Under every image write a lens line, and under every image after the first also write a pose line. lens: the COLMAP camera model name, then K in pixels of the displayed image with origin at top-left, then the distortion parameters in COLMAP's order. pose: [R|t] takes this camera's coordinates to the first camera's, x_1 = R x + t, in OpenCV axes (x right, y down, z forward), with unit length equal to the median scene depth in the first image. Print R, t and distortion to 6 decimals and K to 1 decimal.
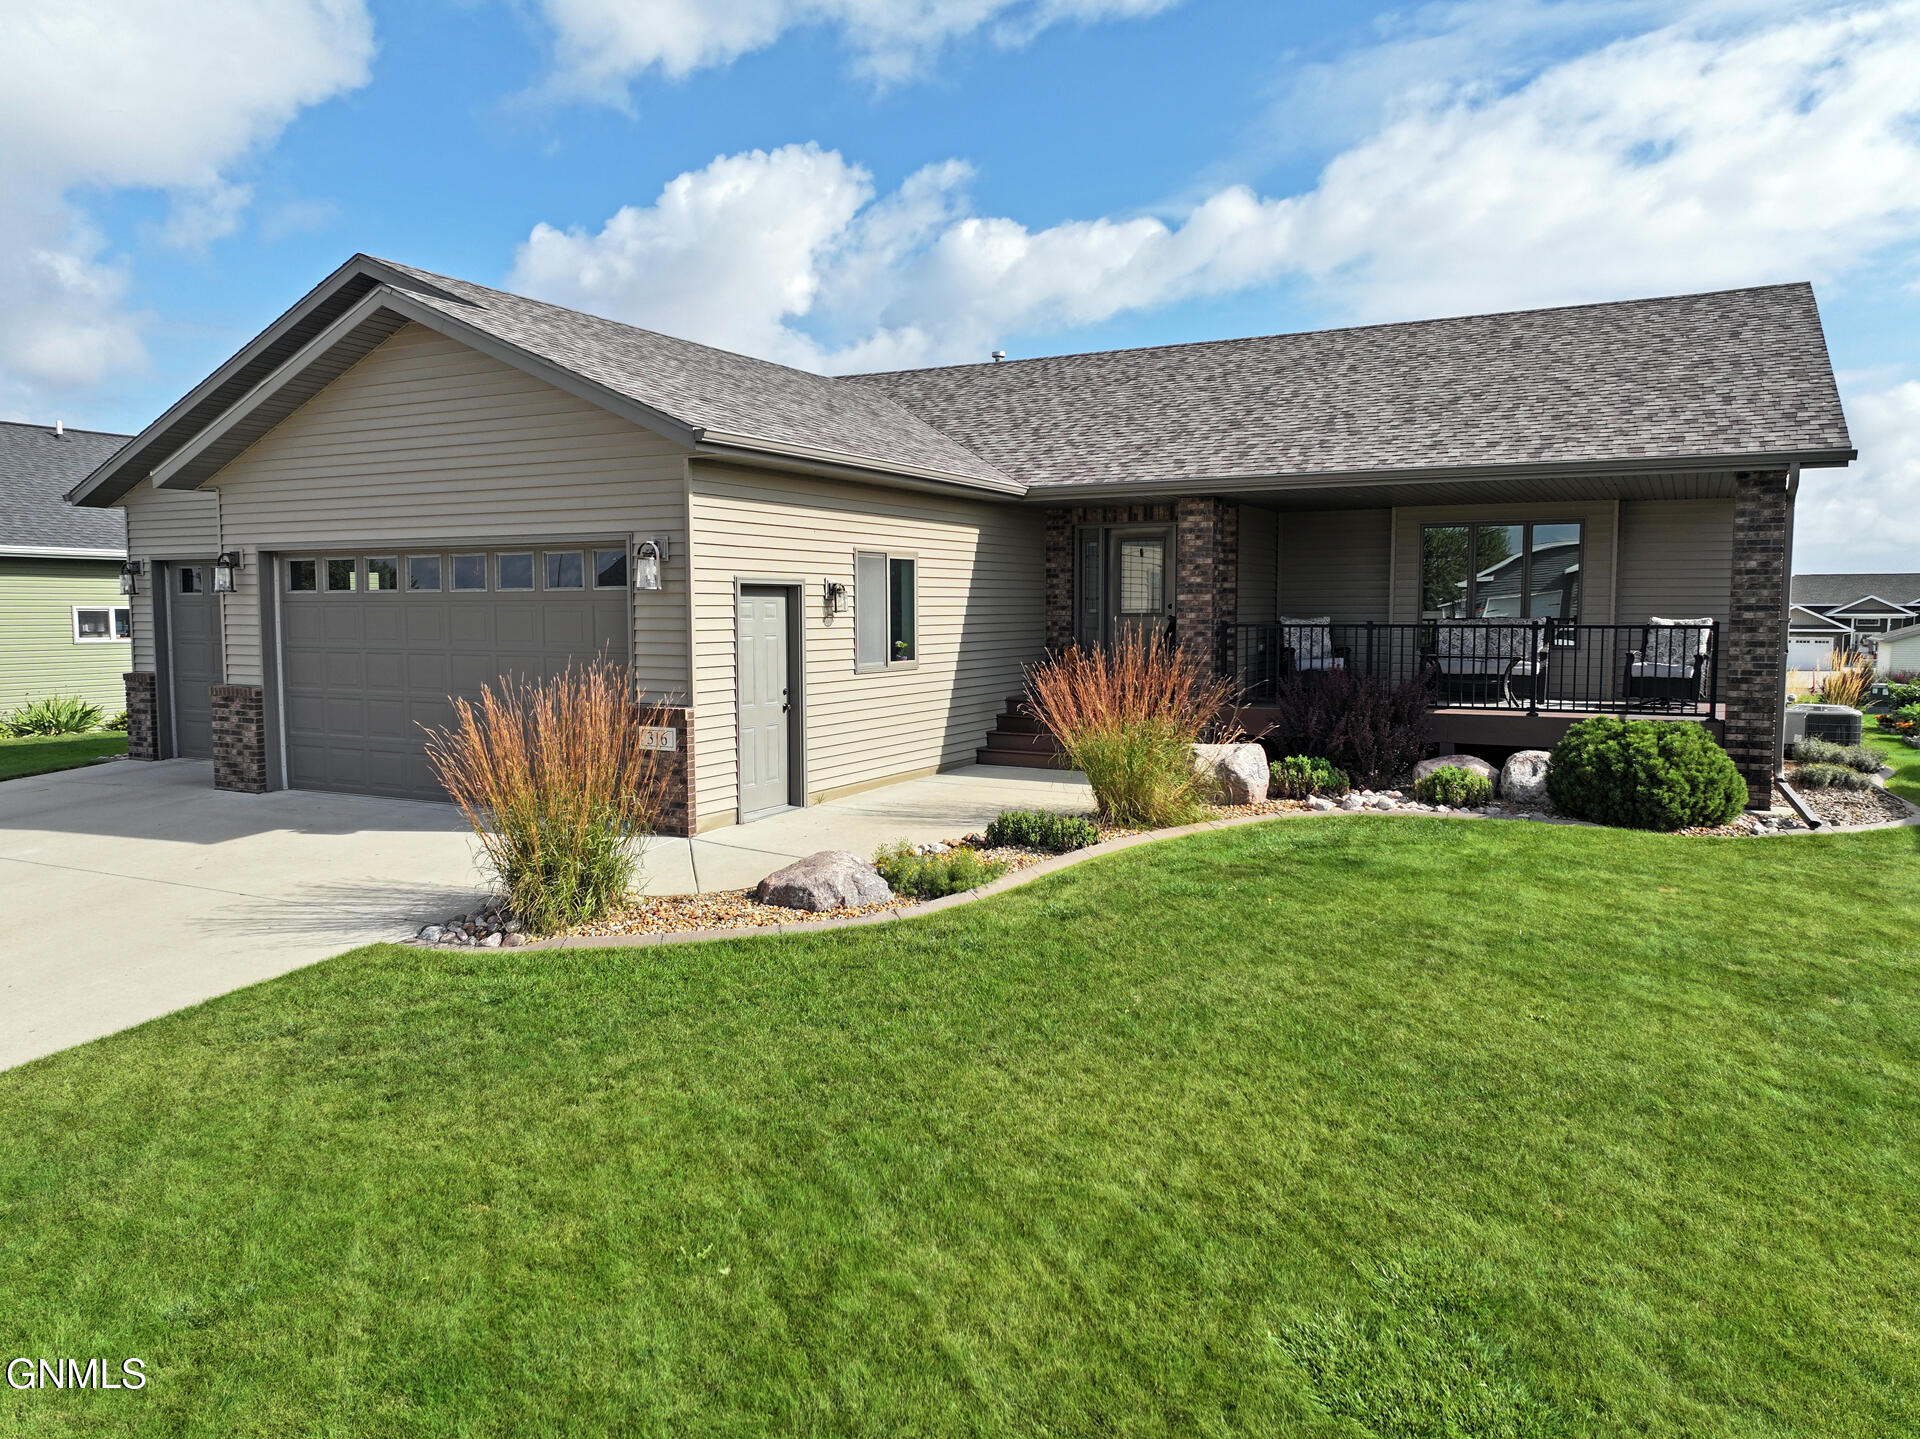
lens RADIAL K [[1360.2, 0, 962.8], [0, 1360.2, 715.3], [0, 0, 1]] dist [0.001341, 0.010408]
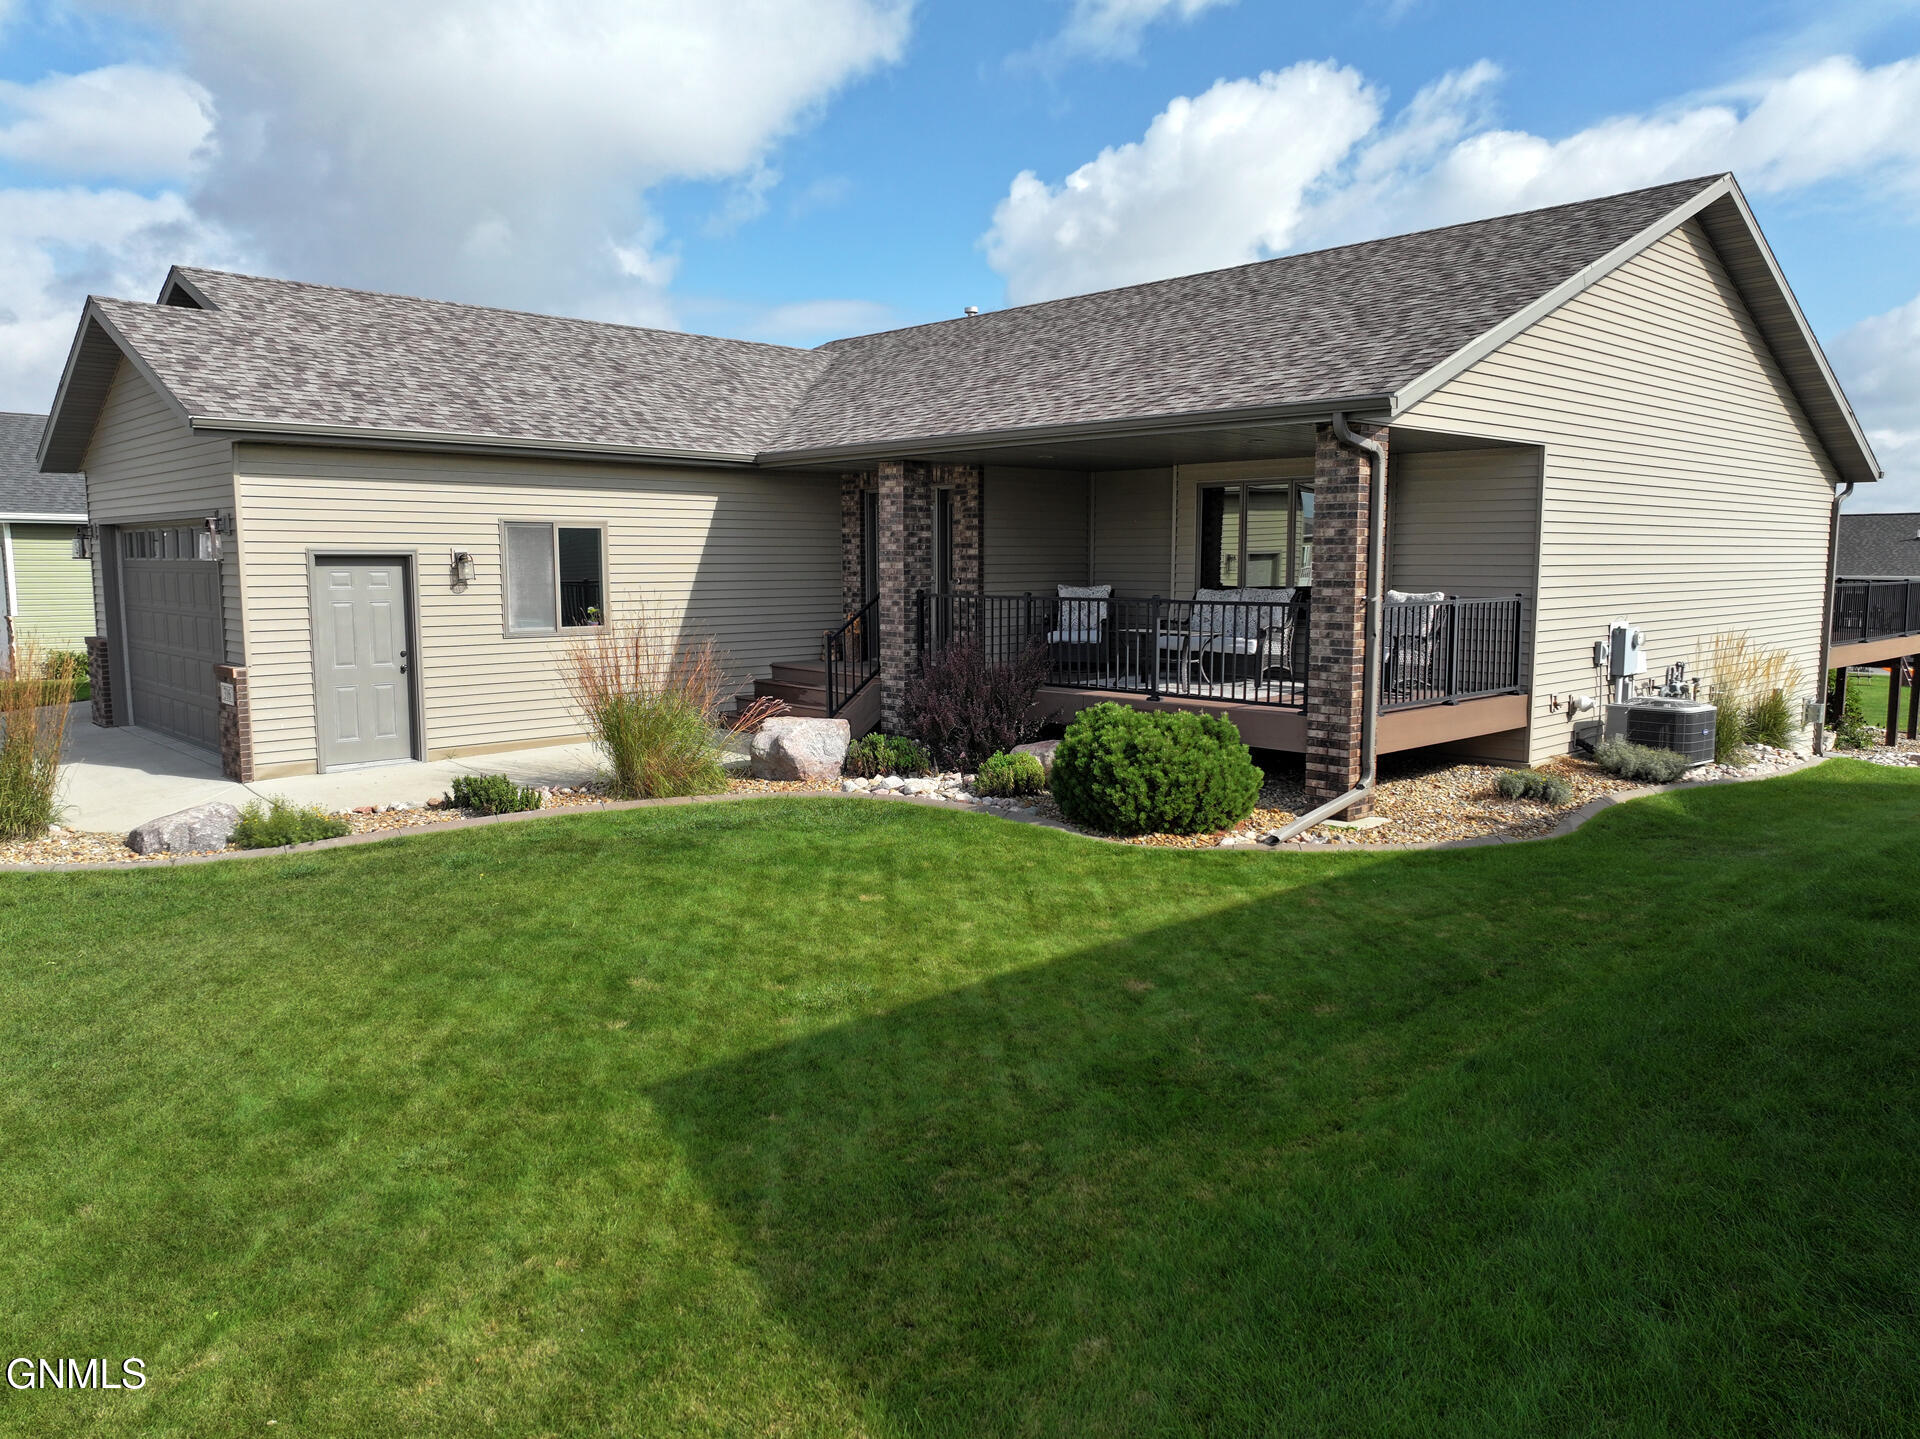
lens RADIAL K [[1360.2, 0, 956.3], [0, 1360.2, 717.5], [0, 0, 1]] dist [0.001341, 0.010408]
pose [[0.947502, 0.039178, -0.317340, 0.625048], [-0.027751, 0.998796, 0.040450, -0.022782], [0.318542, -0.029520, 0.947449, 0.114063]]
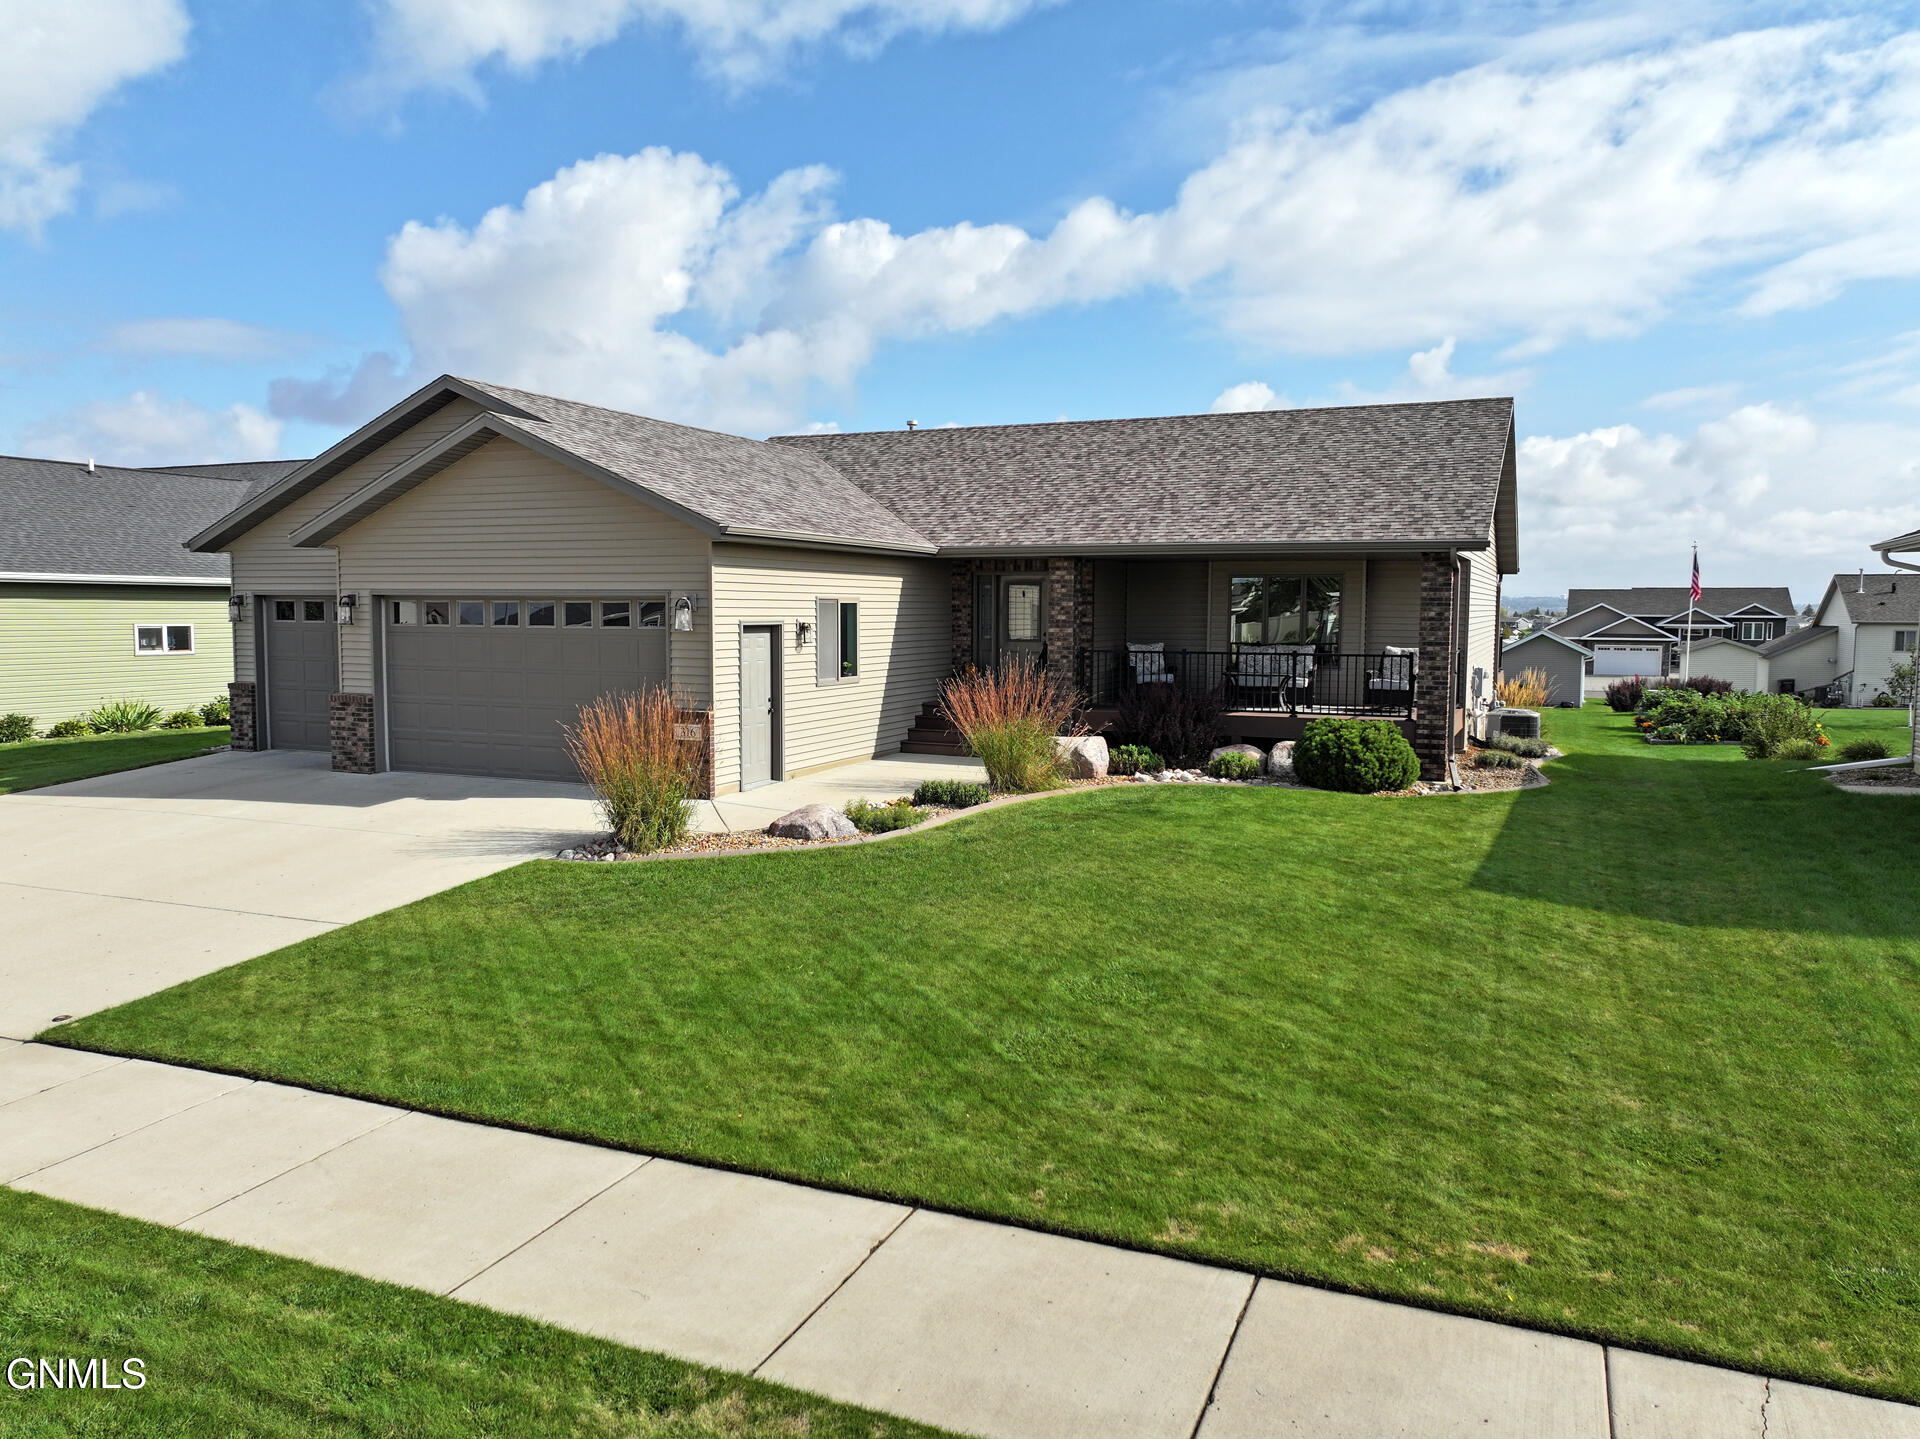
lens RADIAL K [[1360.2, 0, 957.7], [0, 1360.2, 713.3], [0, 0, 1]] dist [0.001341, 0.010408]
pose [[0.997563, 0.000755, 0.069762, -0.033718], [-0.000603, 0.999997, -0.002206, -0.000089], [-0.069764, 0.002159, 0.997561, -0.425524]]
